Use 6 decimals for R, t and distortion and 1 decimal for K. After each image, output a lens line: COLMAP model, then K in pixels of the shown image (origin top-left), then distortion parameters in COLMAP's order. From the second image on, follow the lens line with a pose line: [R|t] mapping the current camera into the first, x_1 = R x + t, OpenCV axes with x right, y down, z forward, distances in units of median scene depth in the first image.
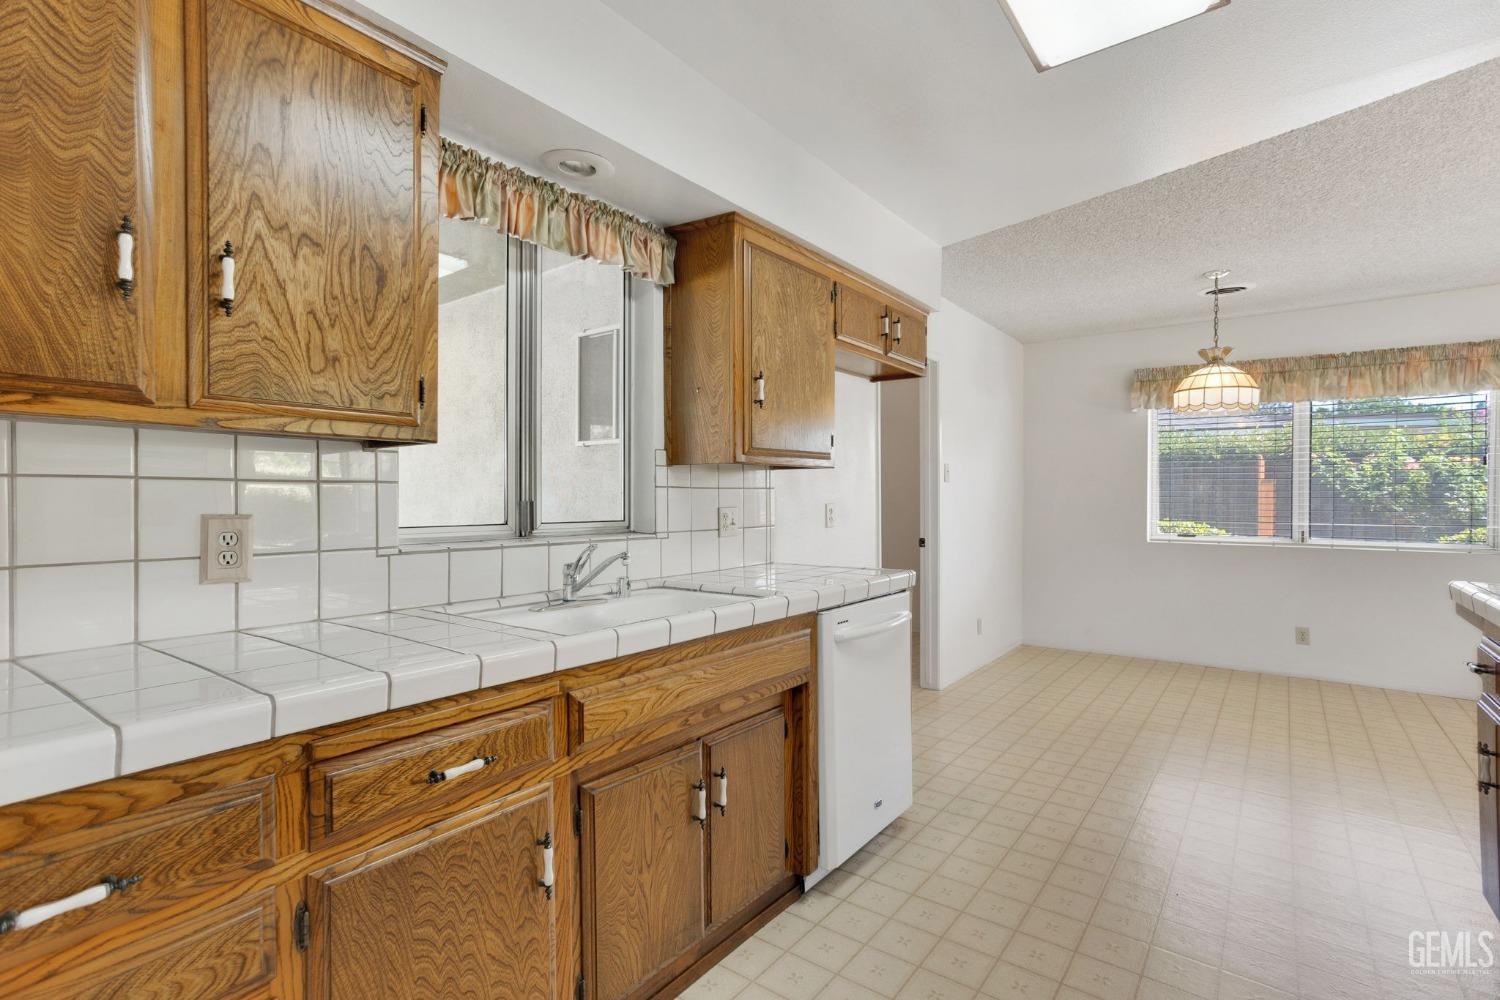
lens RADIAL K [[719.9, 0, 750.0], [0, 719.9, 500.0], [0, 0, 1]] dist [-0.029559, 0.034410]
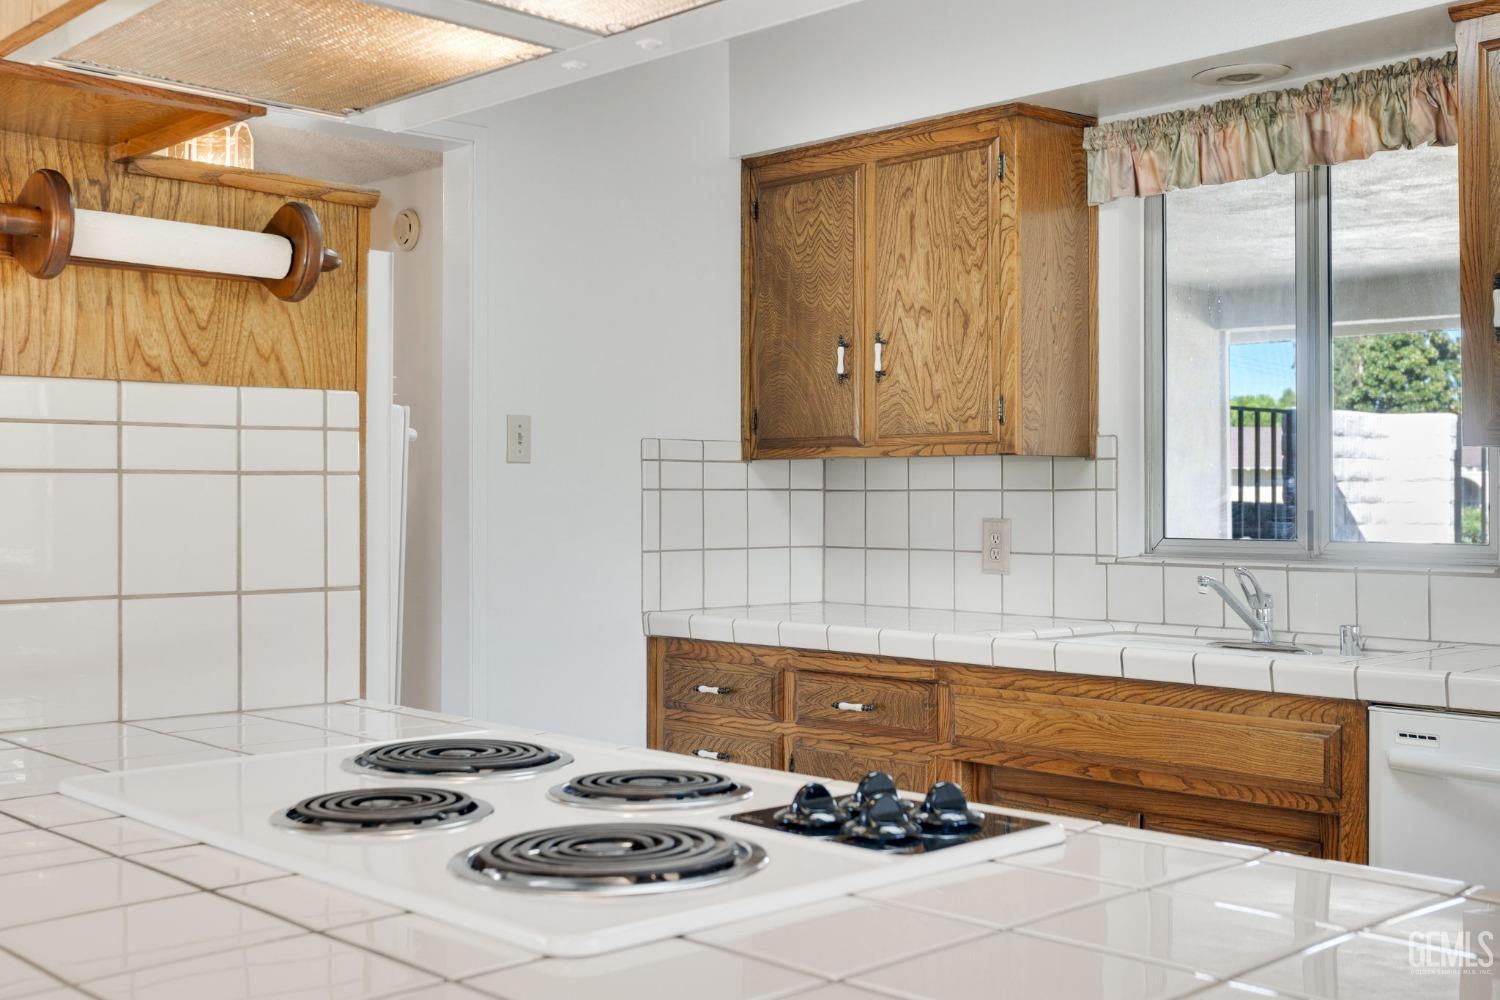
lens RADIAL K [[1666.1, 0, 752.5], [0, 1666.1, 469.4], [0, 0, 1]] dist [-0.009553, 0.022601]
pose [[-0.171588, -0.019457, -0.984977, 2.095156], [-0.004901, 0.999809, -0.018896, -0.008334], [0.985157, 0.001585, -0.171651, 1.035432]]
